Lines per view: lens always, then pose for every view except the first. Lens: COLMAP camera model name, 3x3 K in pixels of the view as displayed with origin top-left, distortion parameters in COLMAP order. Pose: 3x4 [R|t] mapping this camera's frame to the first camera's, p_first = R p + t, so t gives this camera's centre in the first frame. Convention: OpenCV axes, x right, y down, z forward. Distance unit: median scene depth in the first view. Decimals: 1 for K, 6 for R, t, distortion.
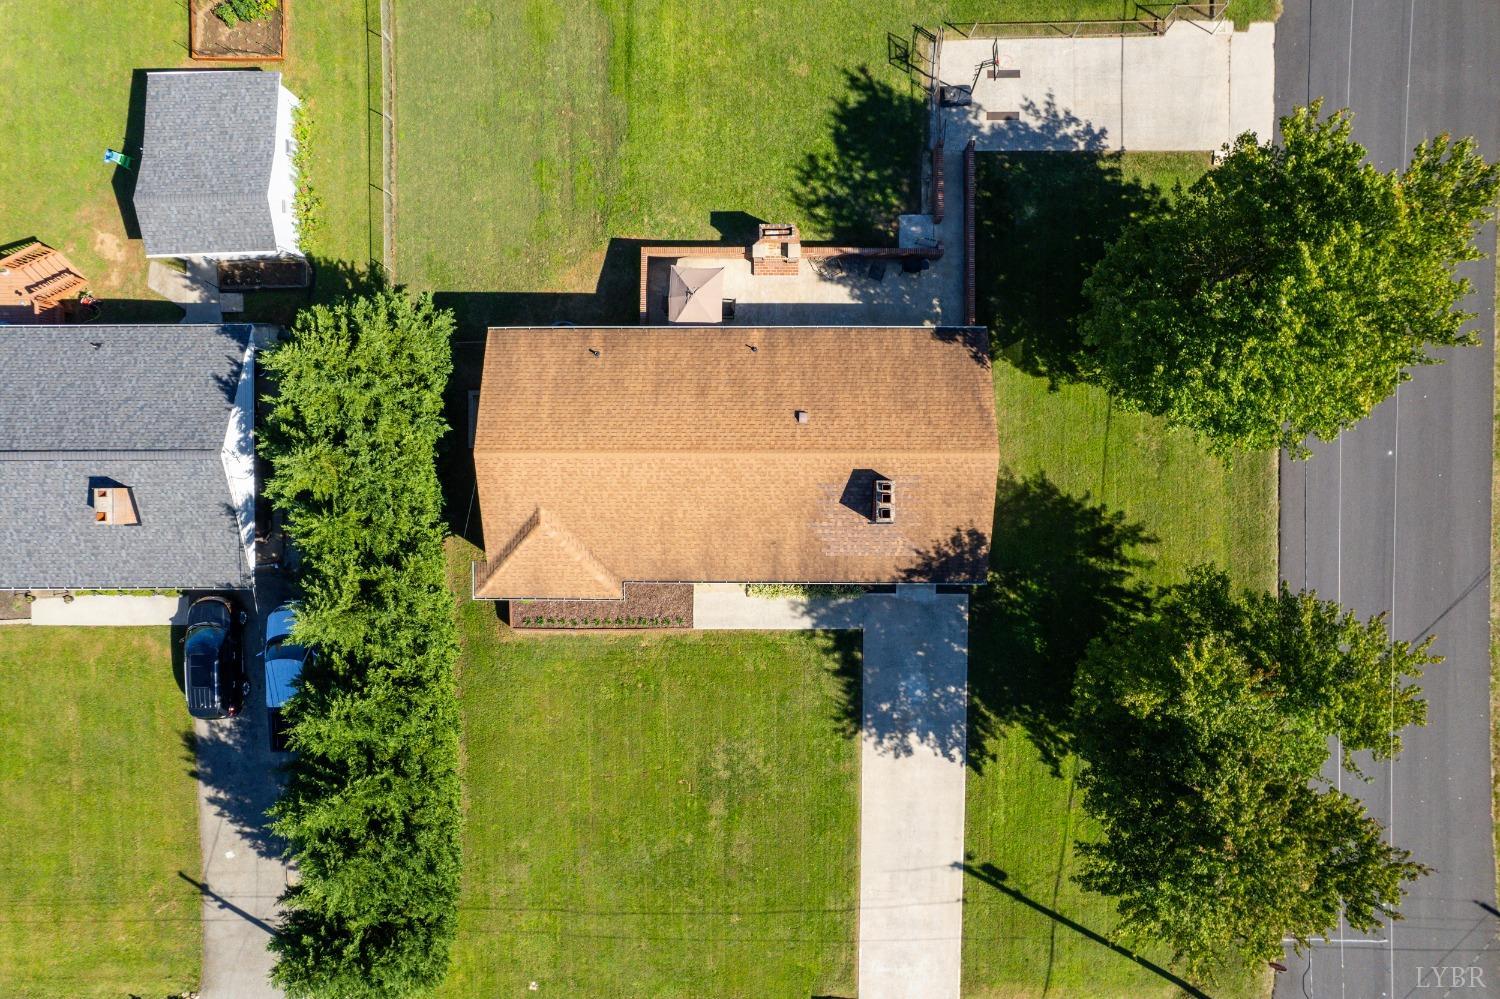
lens RADIAL K [[972.6, 0, 750.0], [0, 972.6, 499.5], [0, 0, 1]] dist [-0.016845, -0.000799]
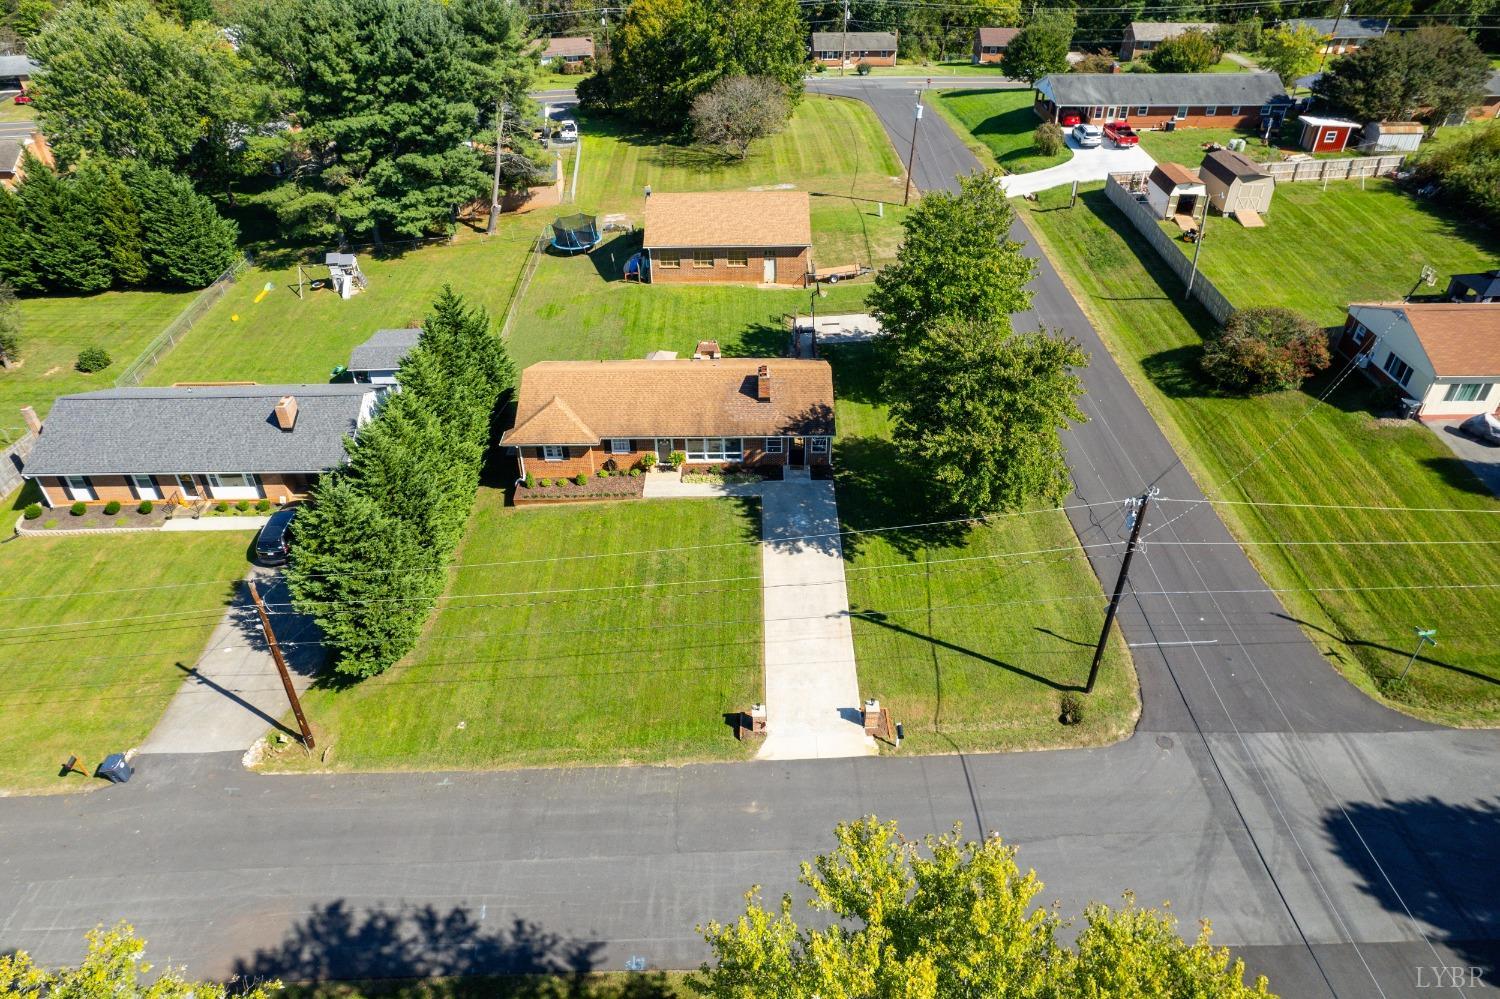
lens RADIAL K [[972.6, 0, 750.0], [0, 972.6, 499.5], [0, 0, 1]] dist [-0.016845, -0.000799]
pose [[0.999981, -0.005934, 0.001946, 0.095667], [0.004936, 0.560144, -0.828380, 1.308315], [0.003825, 0.828374, 0.560163, 0.207049]]
